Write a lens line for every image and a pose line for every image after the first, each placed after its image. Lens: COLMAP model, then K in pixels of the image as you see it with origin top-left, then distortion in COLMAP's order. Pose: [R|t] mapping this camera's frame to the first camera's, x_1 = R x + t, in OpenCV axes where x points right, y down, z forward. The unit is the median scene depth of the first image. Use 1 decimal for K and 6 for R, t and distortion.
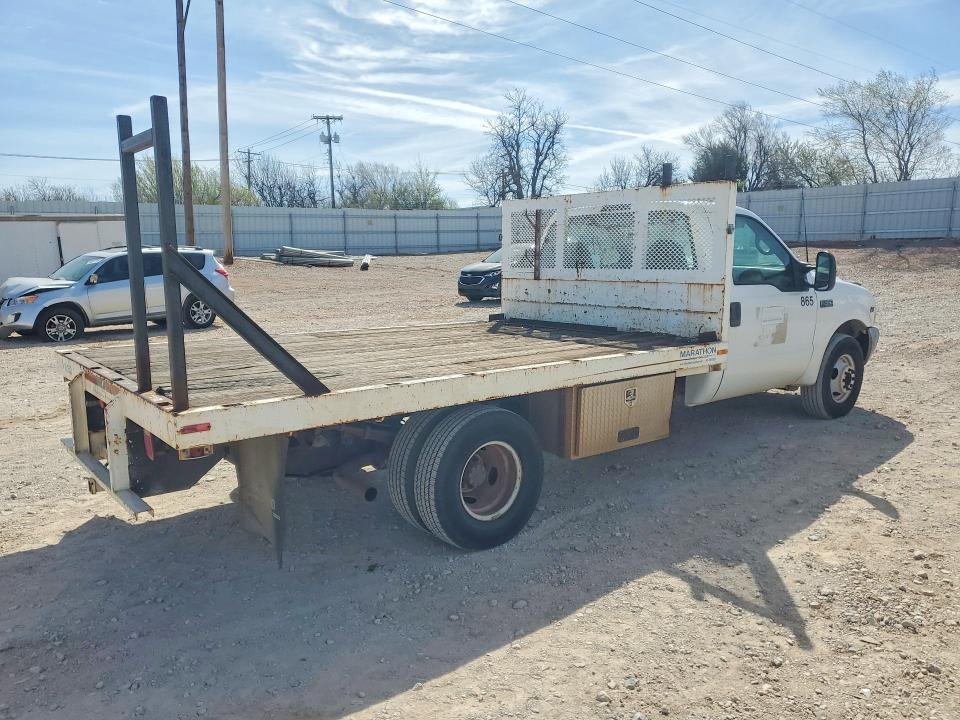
lens RADIAL K [[748.8, 0, 476.9], [0, 748.8, 362.3], [0, 0, 1]] dist [0.008192, 0.013678]
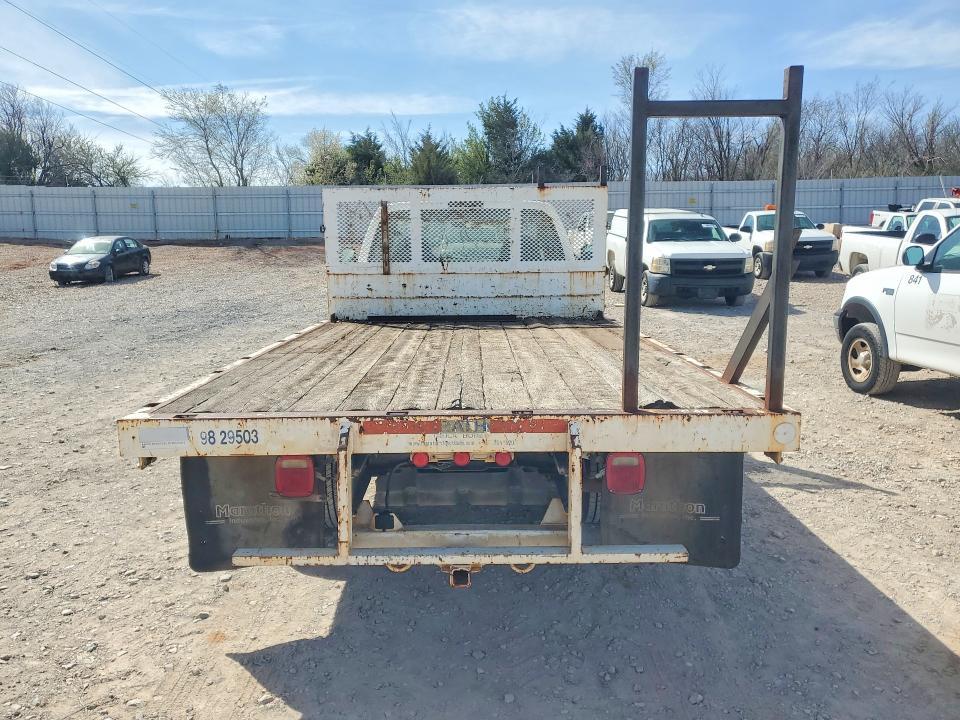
lens RADIAL K [[740.6, 0, 467.8], [0, 740.6, 369.9], [0, 0, 1]] dist [0.004489, 0.028009]
pose [[0.614917, -0.127873, 0.778155, -0.675051], [0.118005, 0.990576, 0.069530, -0.048208], [-0.779713, 0.049071, 0.624211, 0.371446]]
